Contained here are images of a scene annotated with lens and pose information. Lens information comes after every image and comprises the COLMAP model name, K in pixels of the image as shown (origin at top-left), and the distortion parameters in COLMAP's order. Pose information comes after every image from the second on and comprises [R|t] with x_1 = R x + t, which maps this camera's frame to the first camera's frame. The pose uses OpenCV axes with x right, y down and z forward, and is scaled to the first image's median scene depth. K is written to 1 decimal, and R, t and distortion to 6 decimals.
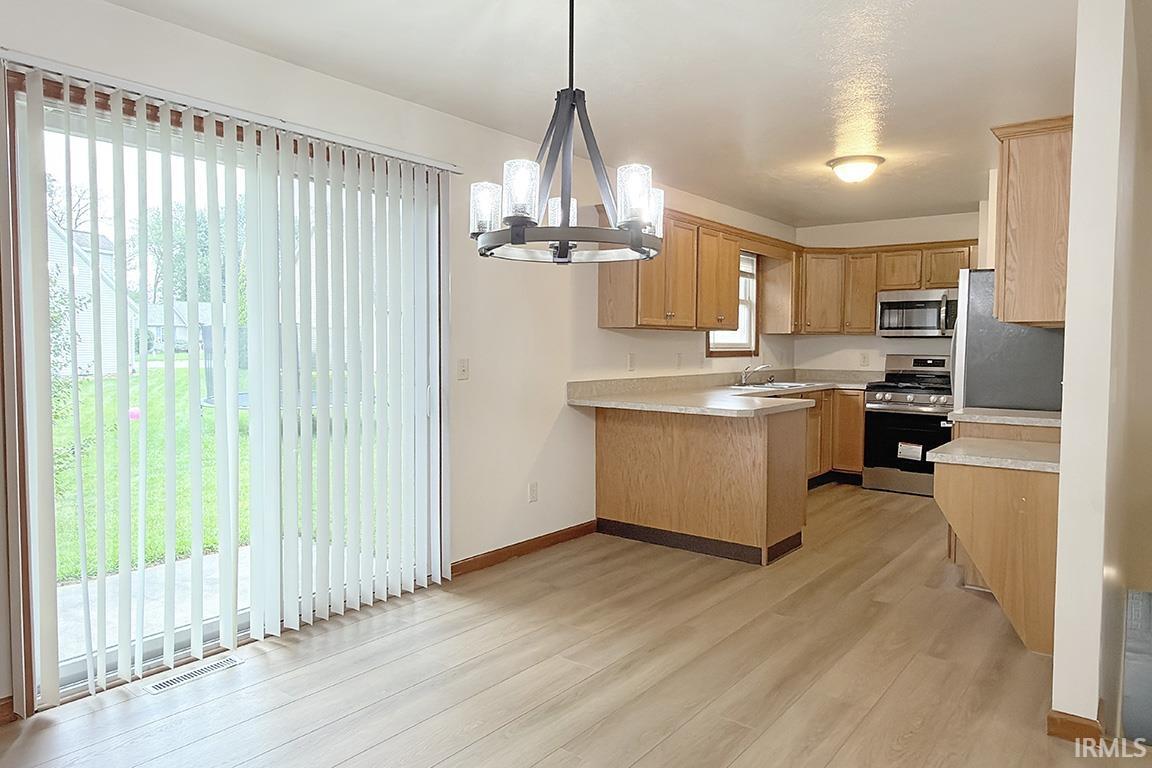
lens RADIAL K [[734.5, 0, 583.0], [0, 734.5, 382.9], [0, 0, 1]] dist [-0.013442, -0.000513]
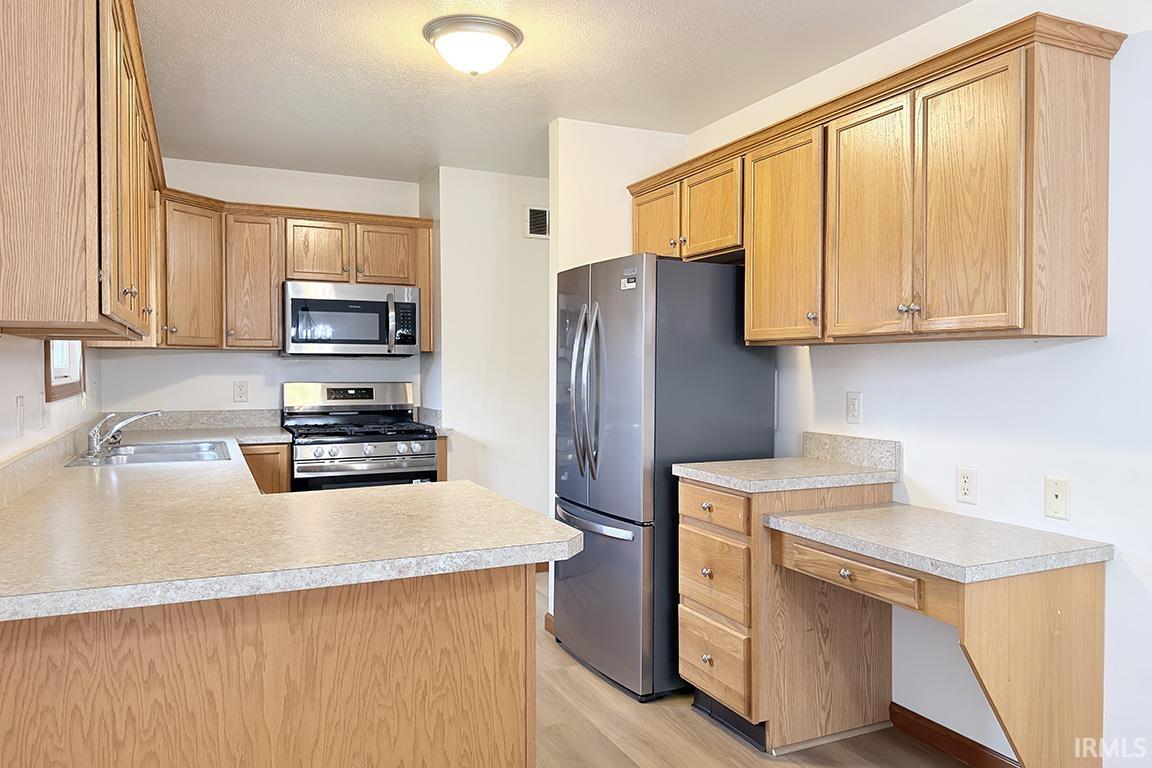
lens RADIAL K [[822.4, 0, 576.0], [0, 822.4, 384.0], [0, 0, 1]] dist [0.079142, -0.109388]
pose [[0.458483, -0.027018, 0.888292, -0.113302], [0.049442, 0.998765, 0.004859, -0.031772], [-0.887327, 0.041691, 0.459253, 0.500458]]
